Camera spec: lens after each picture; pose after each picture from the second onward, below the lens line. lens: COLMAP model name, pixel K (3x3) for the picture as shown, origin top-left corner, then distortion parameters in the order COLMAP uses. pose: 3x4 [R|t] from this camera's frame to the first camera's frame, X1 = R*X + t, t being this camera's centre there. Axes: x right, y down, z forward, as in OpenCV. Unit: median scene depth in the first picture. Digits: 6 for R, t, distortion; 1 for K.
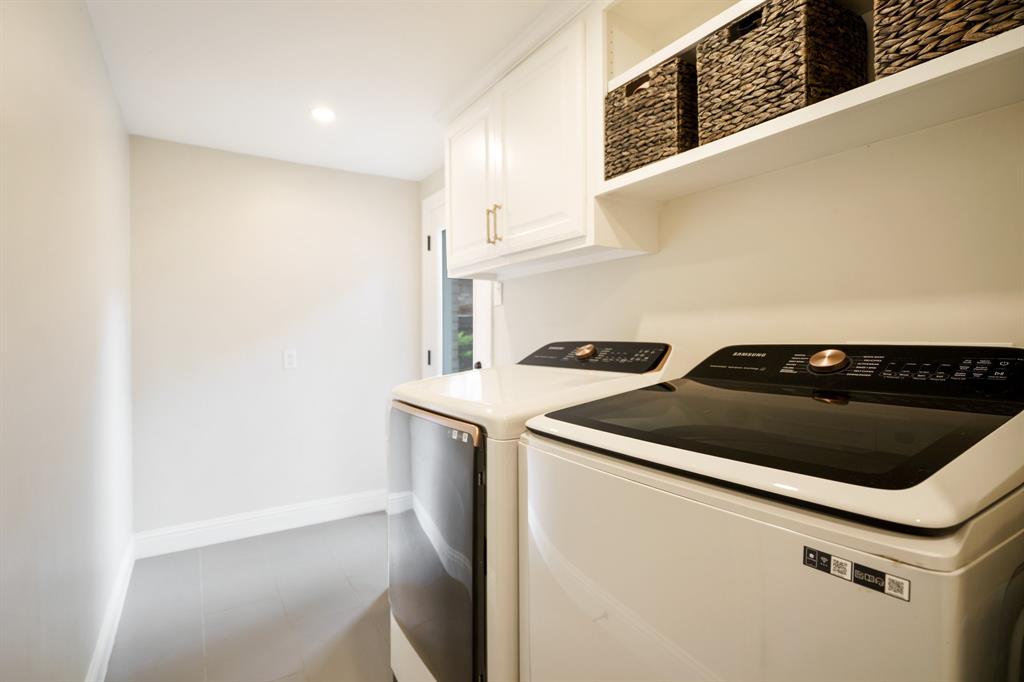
lens RADIAL K [[472.2, 0, 512.9], [0, 472.2, 337.7], [0, 0, 1]] dist [-0.003444, -0.000348]
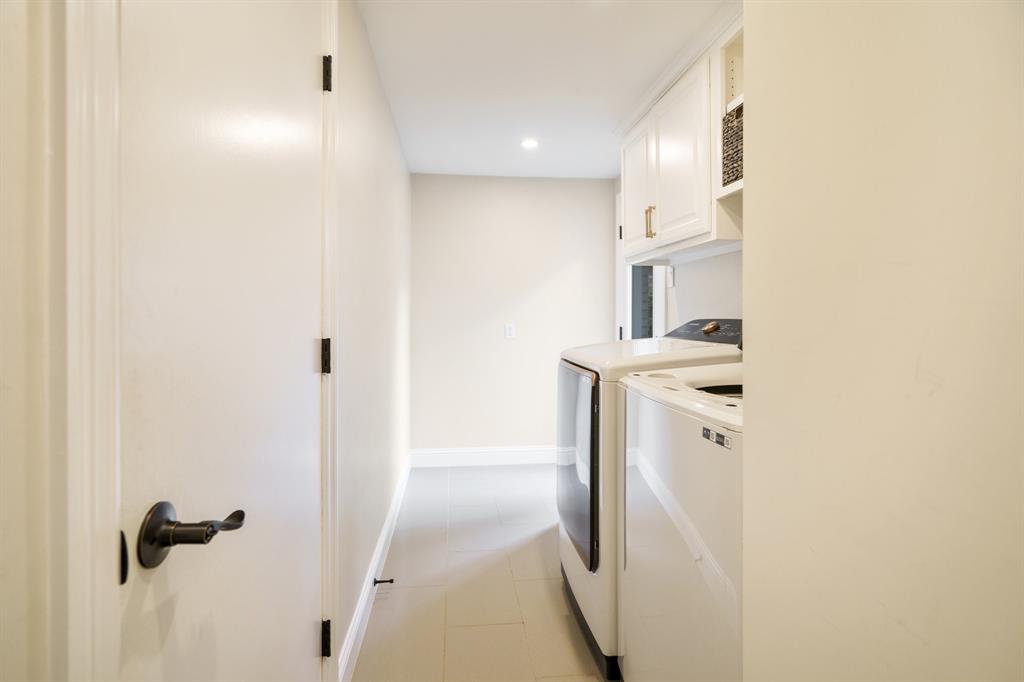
lens RADIAL K [[493.4, 0, 512.5], [0, 493.4, 315.7], [0, 0, 1]] dist [-0.000875, -0.000542]
pose [[0.889101, 0.010720, -0.457585, 0.284314], [-0.011606, 0.999932, 0.000876, 0.005119], [0.457563, 0.004532, 0.889166, -0.360917]]
